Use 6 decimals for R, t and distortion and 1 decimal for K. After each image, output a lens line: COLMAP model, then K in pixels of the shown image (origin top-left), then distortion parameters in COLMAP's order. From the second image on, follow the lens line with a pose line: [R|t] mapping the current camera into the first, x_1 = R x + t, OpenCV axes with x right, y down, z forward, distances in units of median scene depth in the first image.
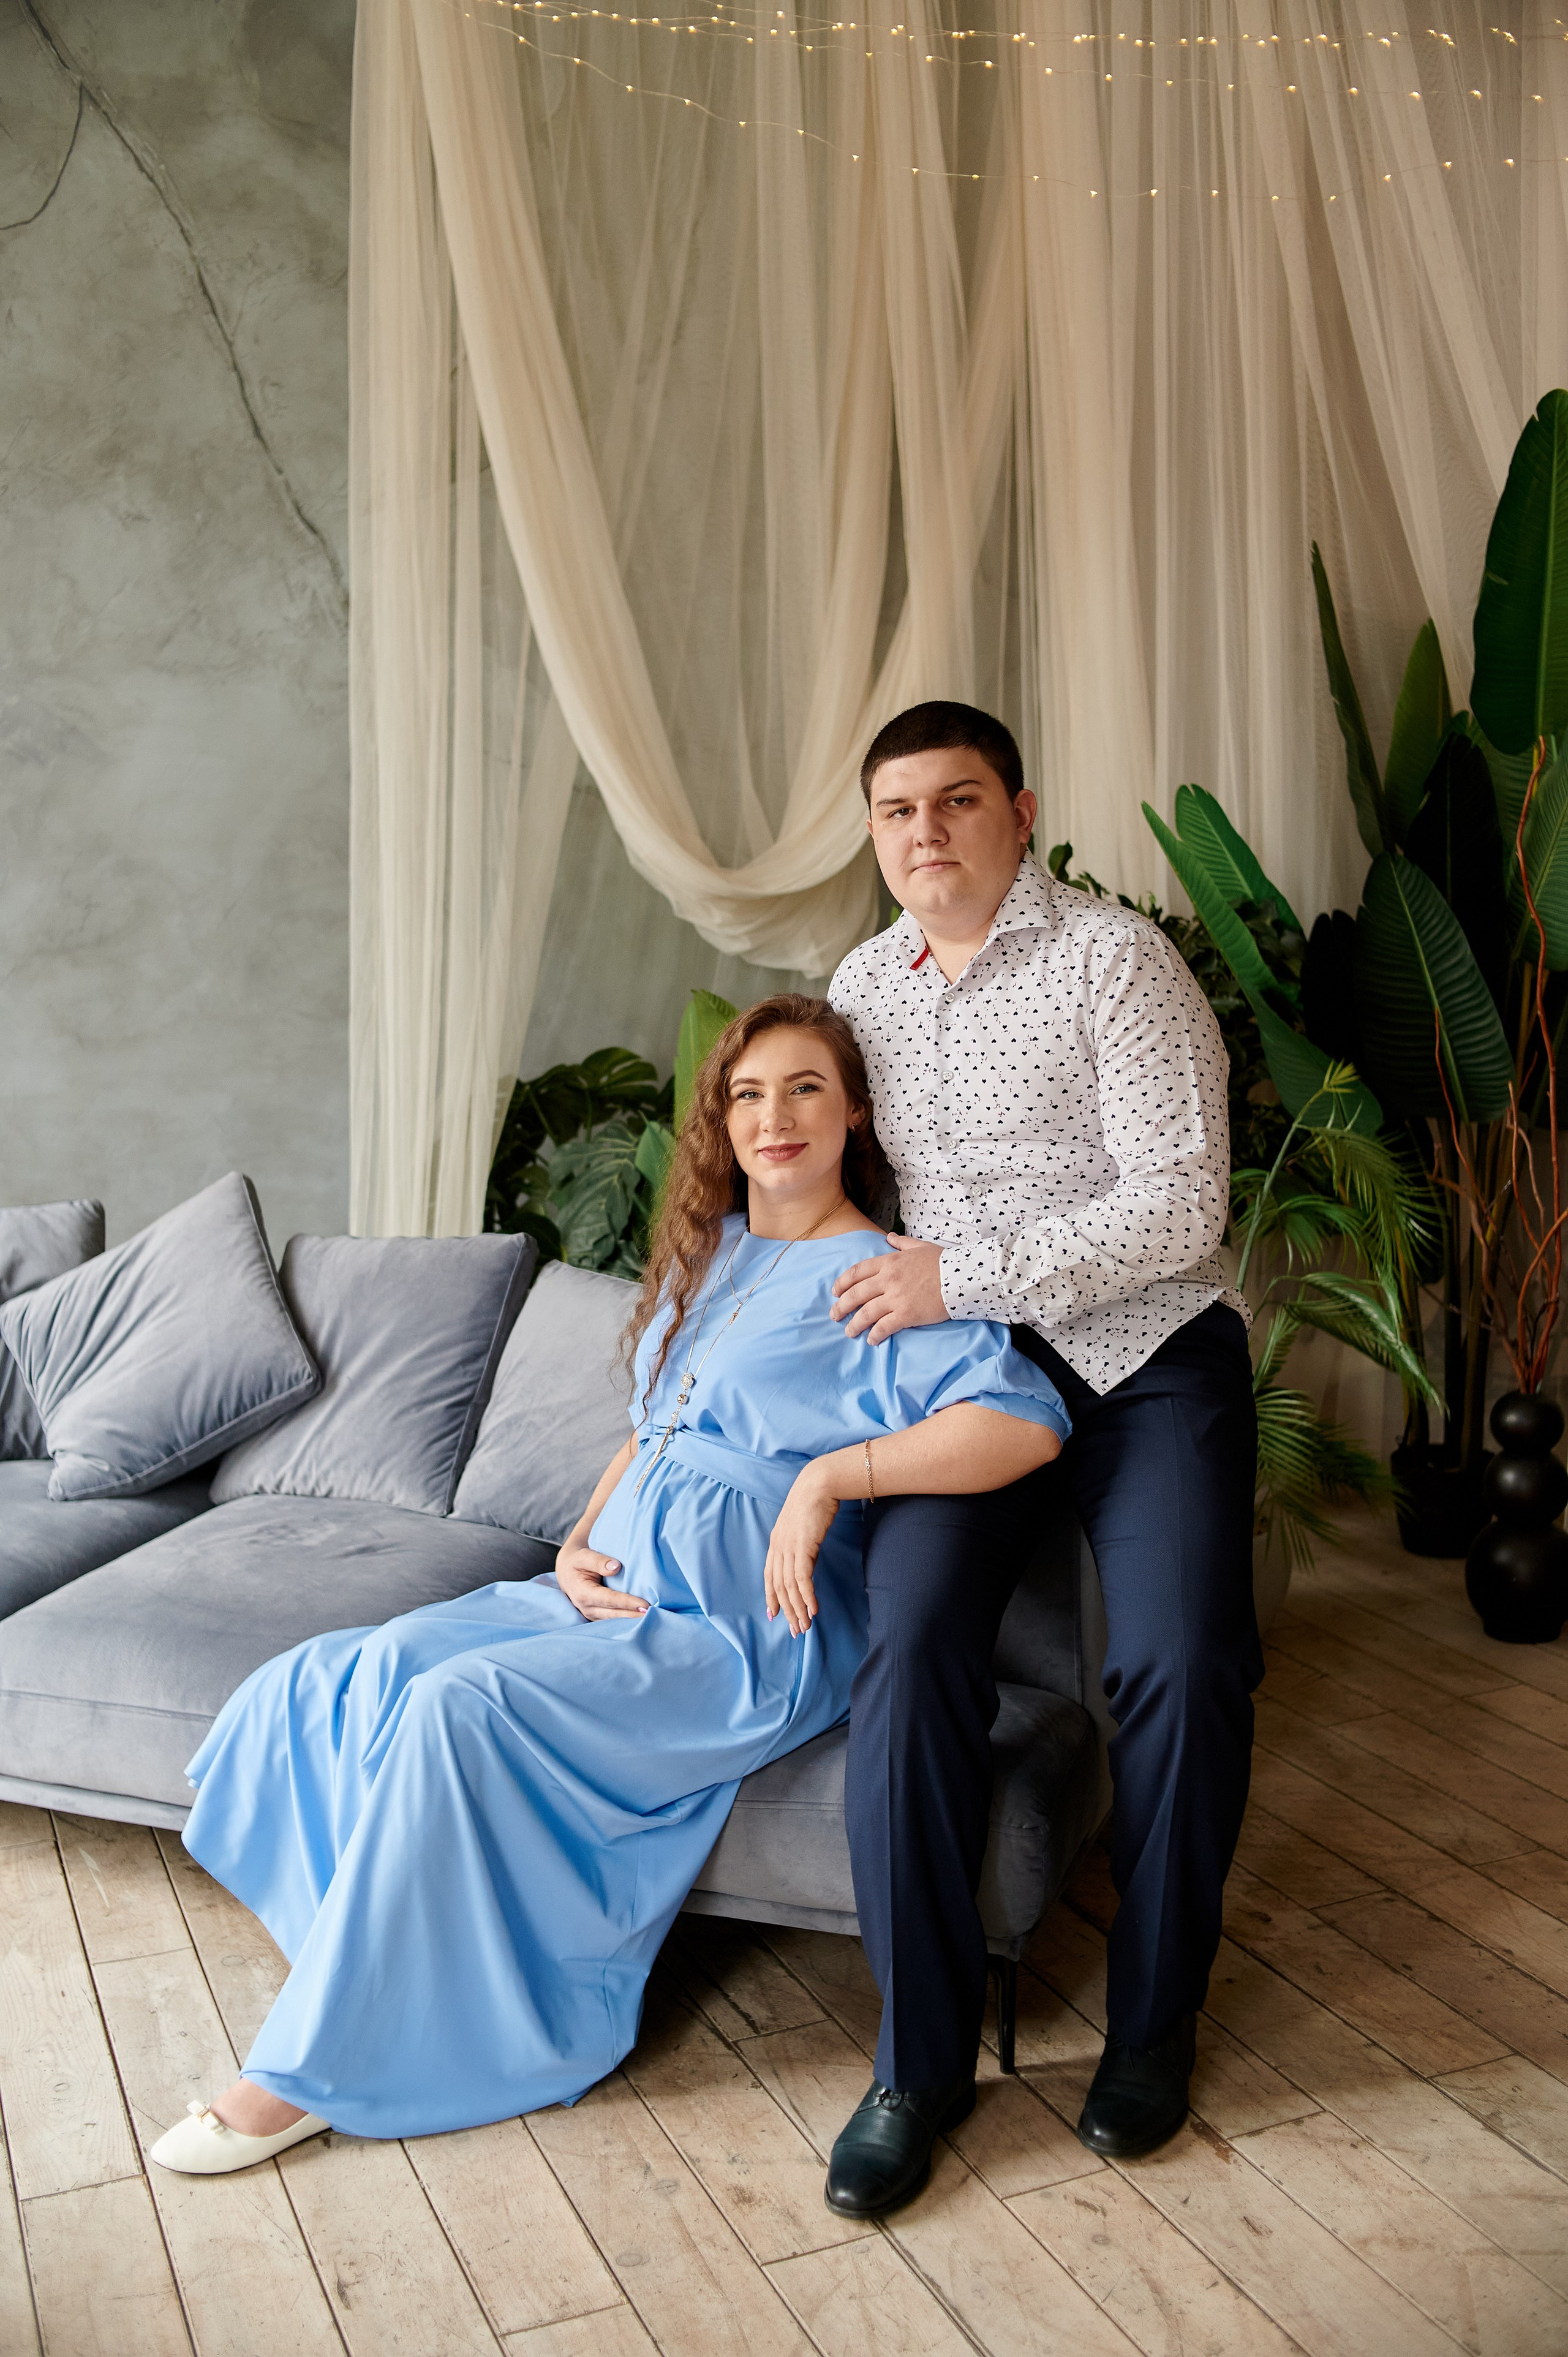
lens RADIAL K [[2365.2, 0, 784.9], [0, 2365.2, 1140.7], [0, 0, 1]] dist [-0.134845, 0.084863]
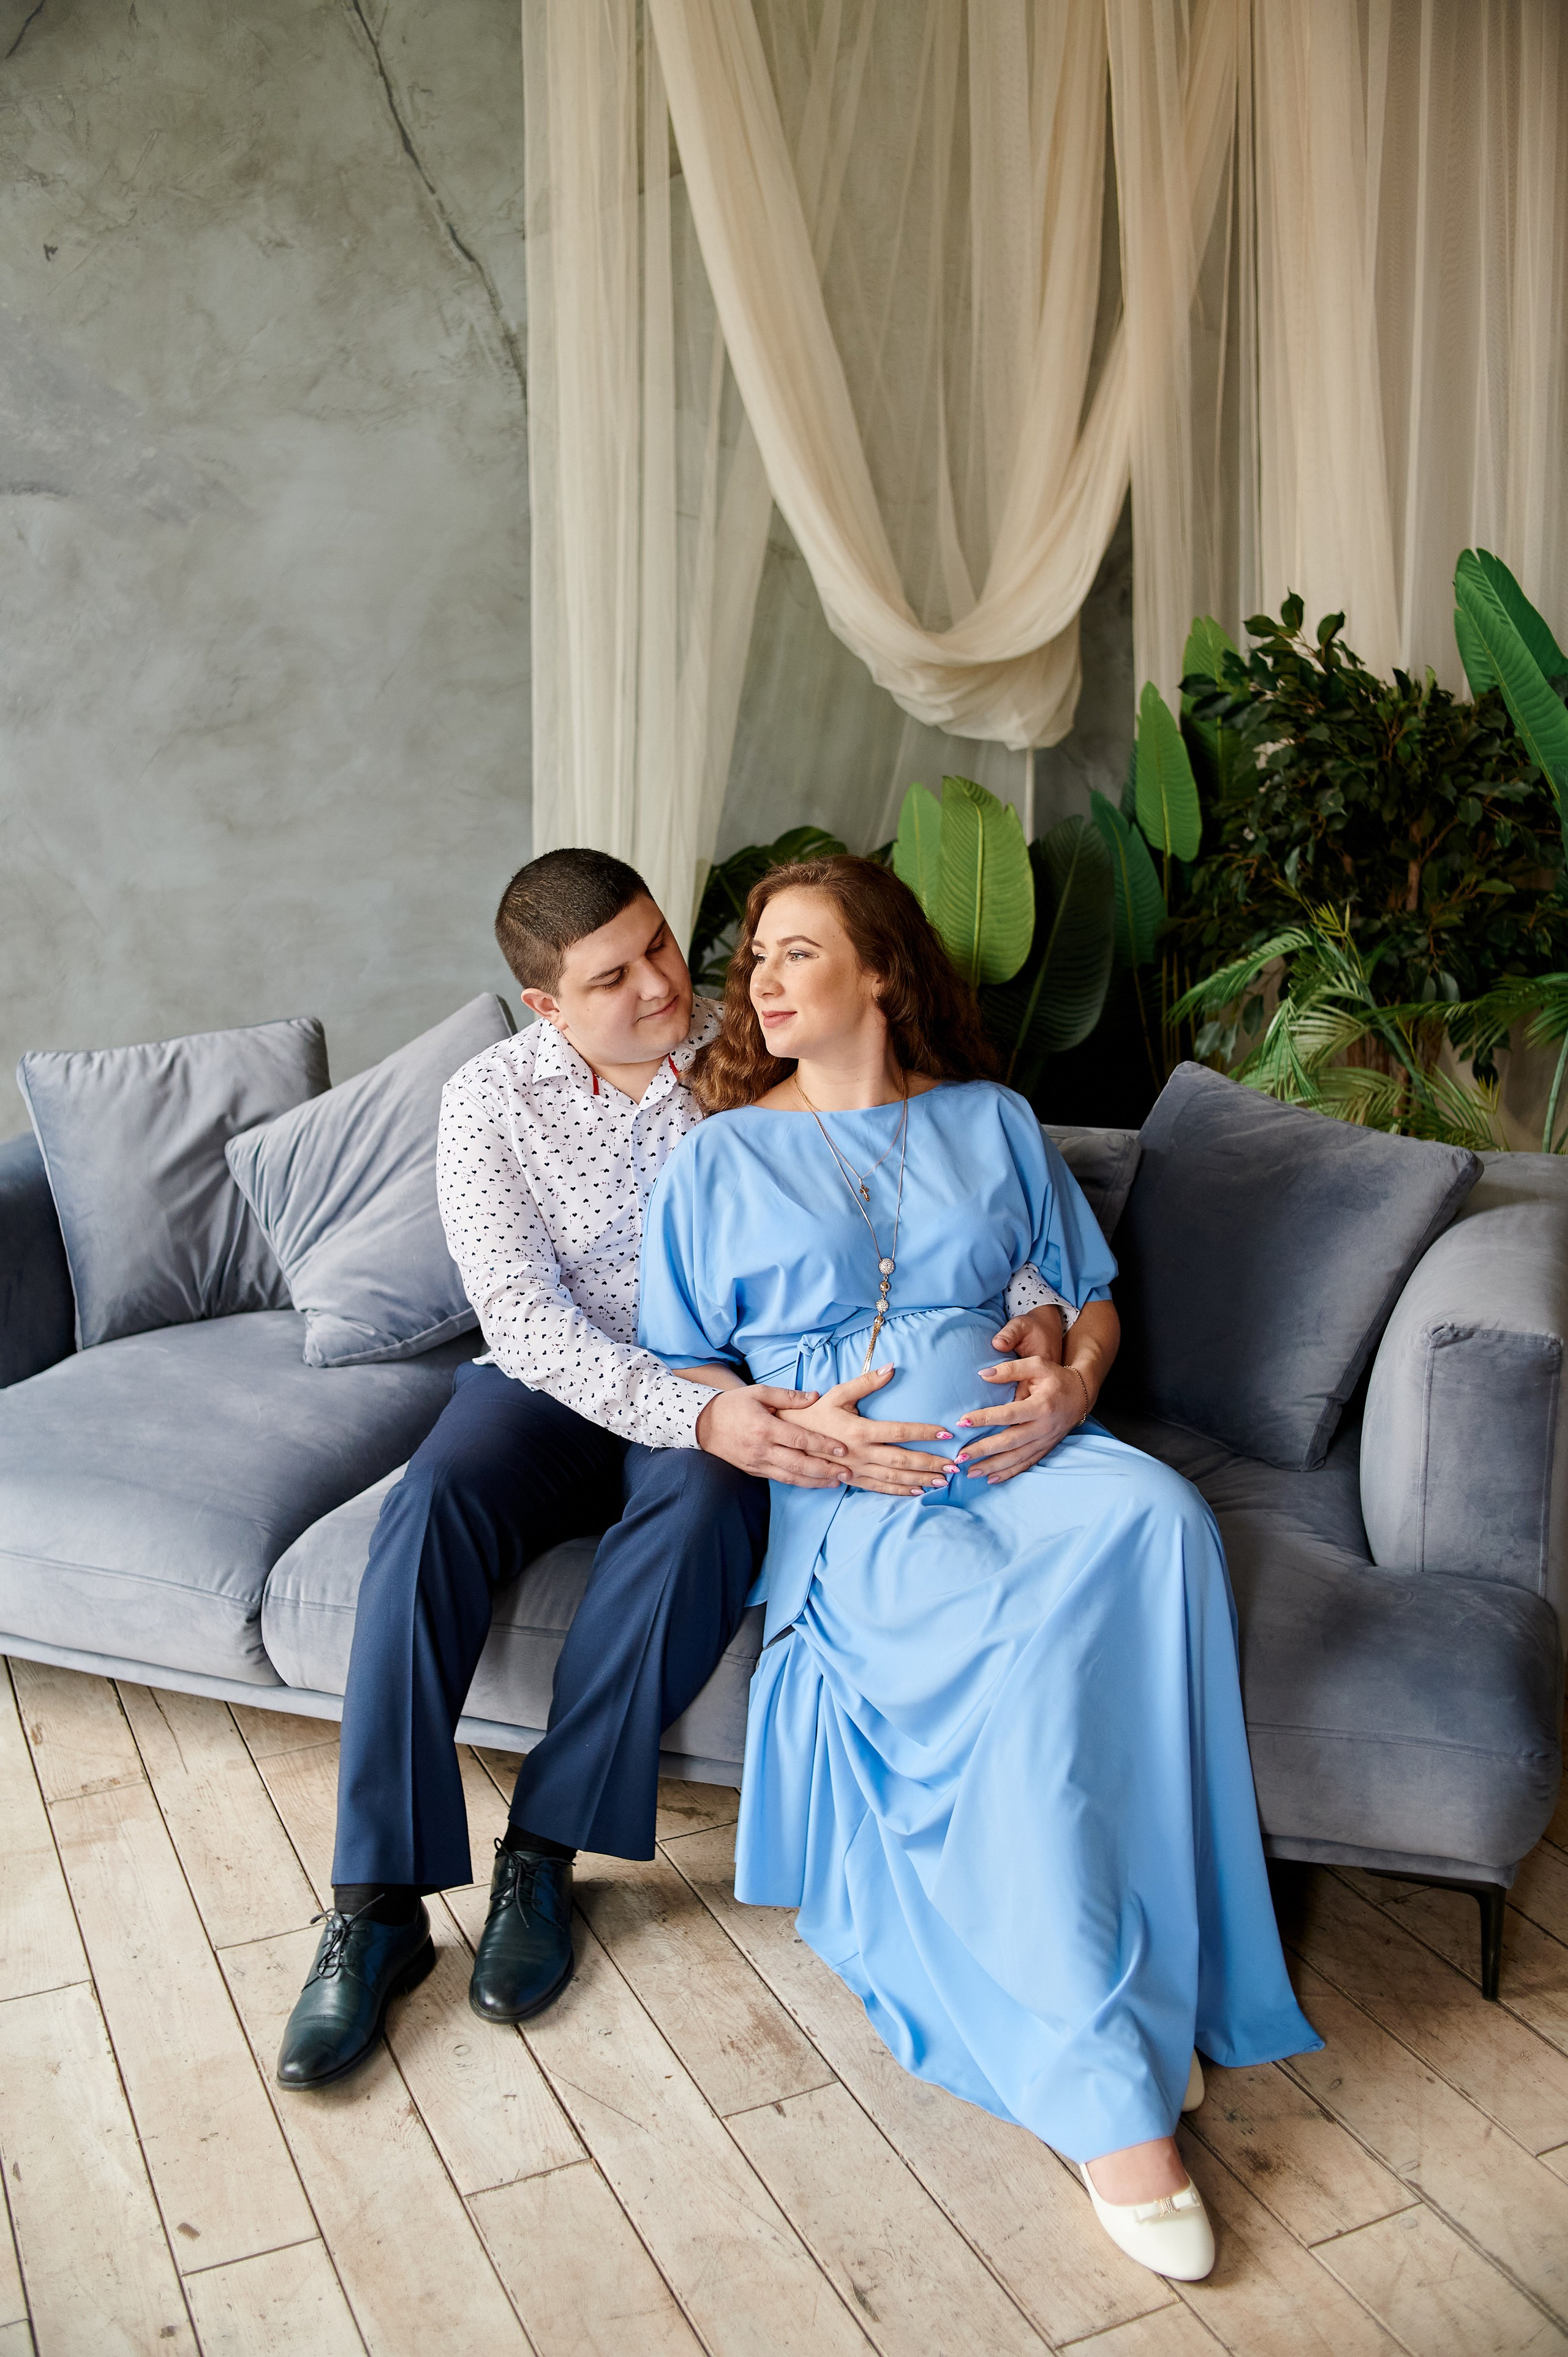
lens RADIAL K [[2365.2, 0, 784.9], [0, 2365.2, 1140.7], [0, 0, 1]] dist [-0.134845, 0.084863]
pose [[0.999649, -0.012464, 0.023384, -0.134938], [0.009557, 0.992659, 0.120565, -0.037238], [-0.024715, -0.120299, 0.992430, 0.083307]]
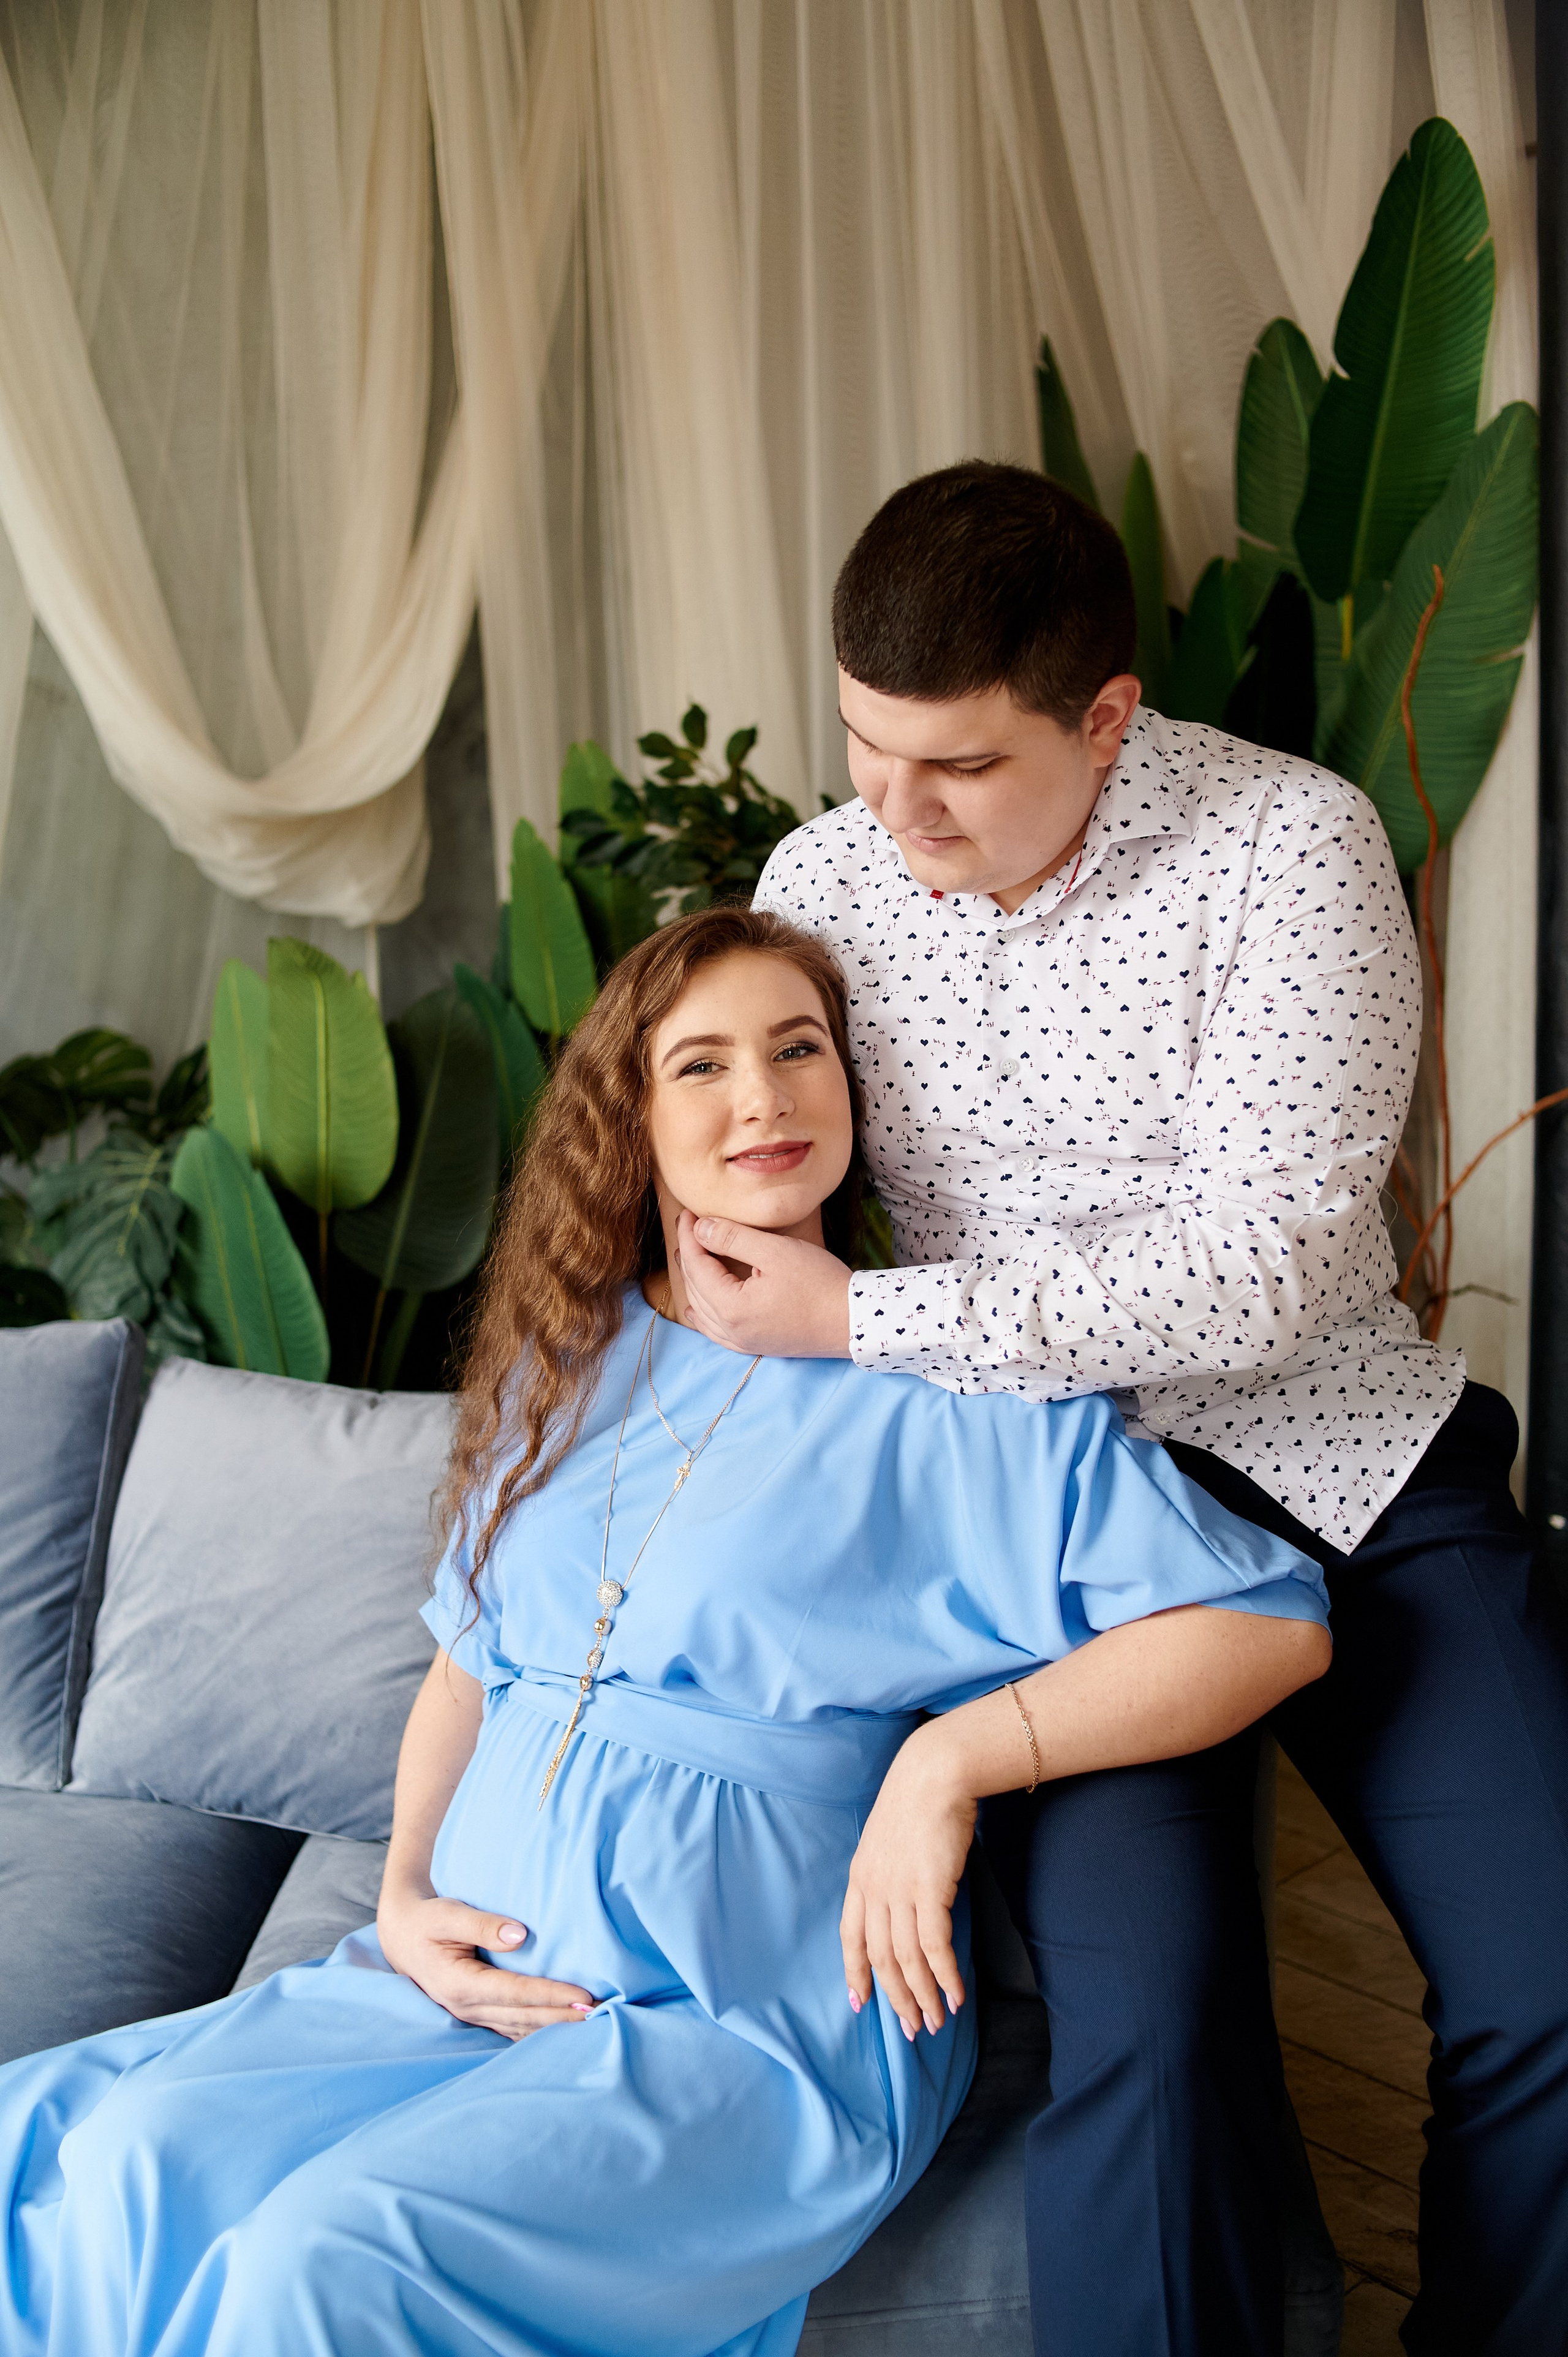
lens RADIAL K [[2365.2, 0, 784.9], [0, 2365.2, 1140.7], [0, 0, 1]] dist [-0.134845, 0.084863]
pose [[0.950912, -0.060537, 0.303483, -0.118741], [0.055551, 0.998142, 0.025042, -0.013965], [-0.304435, -0.006954, 0.952508, 0.310319]]
